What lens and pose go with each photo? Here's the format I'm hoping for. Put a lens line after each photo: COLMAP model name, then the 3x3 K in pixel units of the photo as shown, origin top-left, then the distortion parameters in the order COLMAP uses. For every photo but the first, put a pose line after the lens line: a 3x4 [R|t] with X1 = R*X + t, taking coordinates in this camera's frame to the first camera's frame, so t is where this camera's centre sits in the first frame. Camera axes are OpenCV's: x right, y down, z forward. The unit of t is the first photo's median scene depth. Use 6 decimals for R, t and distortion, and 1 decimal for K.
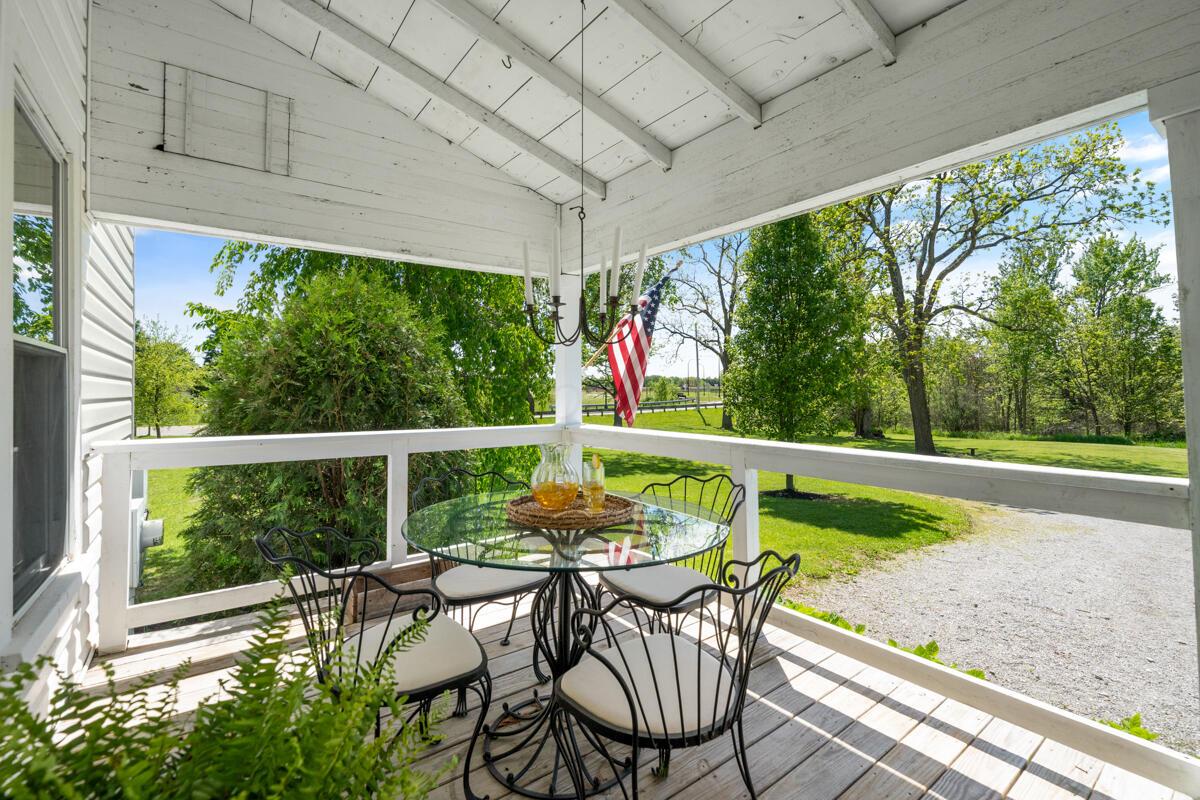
lens RADIAL K [[526.6, 0, 598.4], [0, 526.6, 362.0], [0, 0, 1]] dist [0.000238, -0.000172]
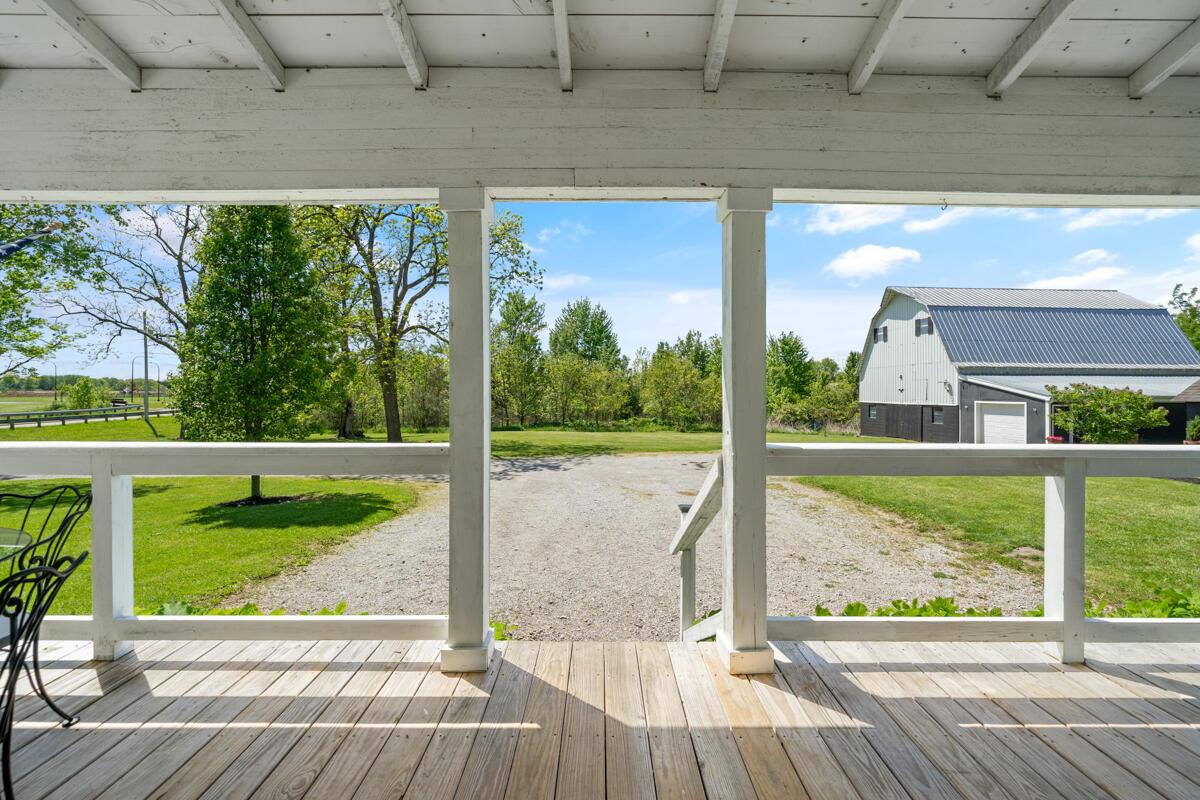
lens RADIAL K [[485.1, 0, 599.5], [0, 485.1, 385.9], [0, 0, 1]] dist [-0.002114, -0.000357]
pose [[0.598891, 0.017016, 0.800650, 0.022387], [-0.043799, 0.998974, 0.011531, 0.001441], [-0.799632, -0.041974, 0.599022, -0.024425]]
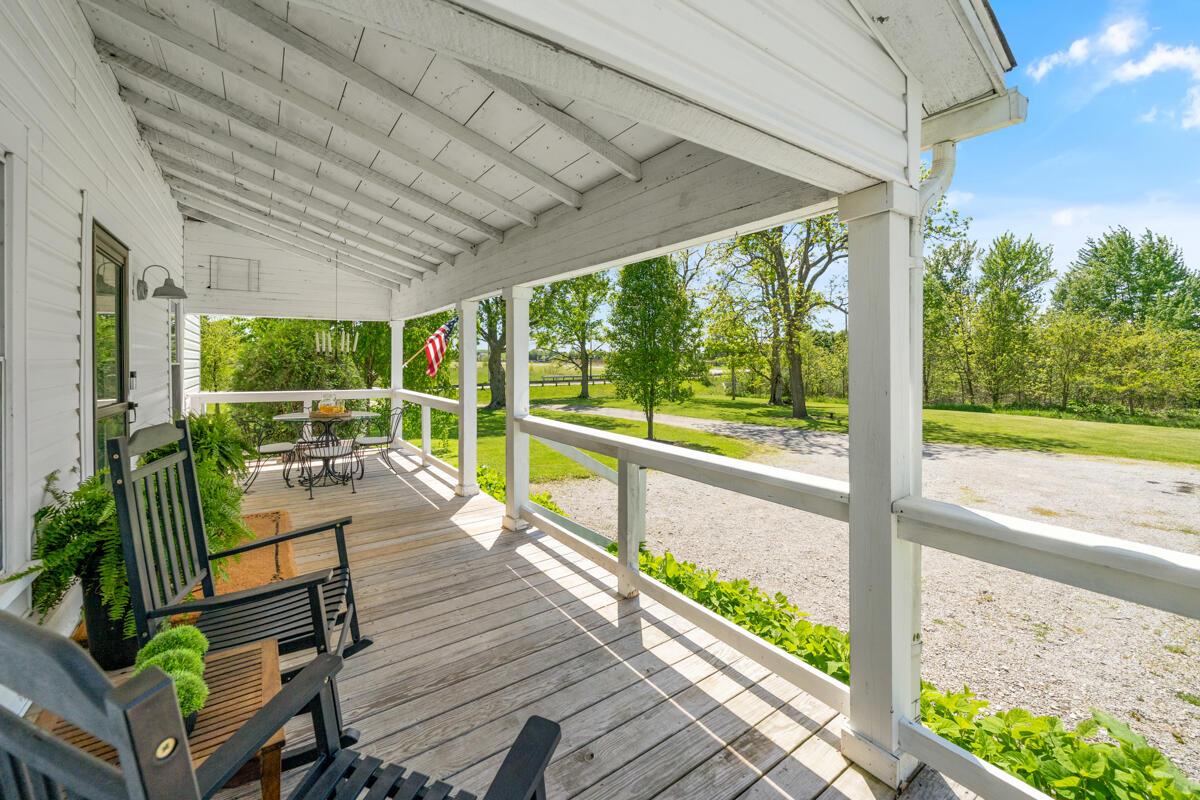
lens RADIAL K [[481.2, 0, 602.6], [0, 481.2, 348.4], [0, 0, 1]] dist [-0.001136, -0.000080]
pose [[0.999715, 0.006591, -0.022924, 0.189291], [-0.006000, 0.999650, 0.025768, -0.023652], [0.023086, -0.025623, 0.999405, -0.217201]]
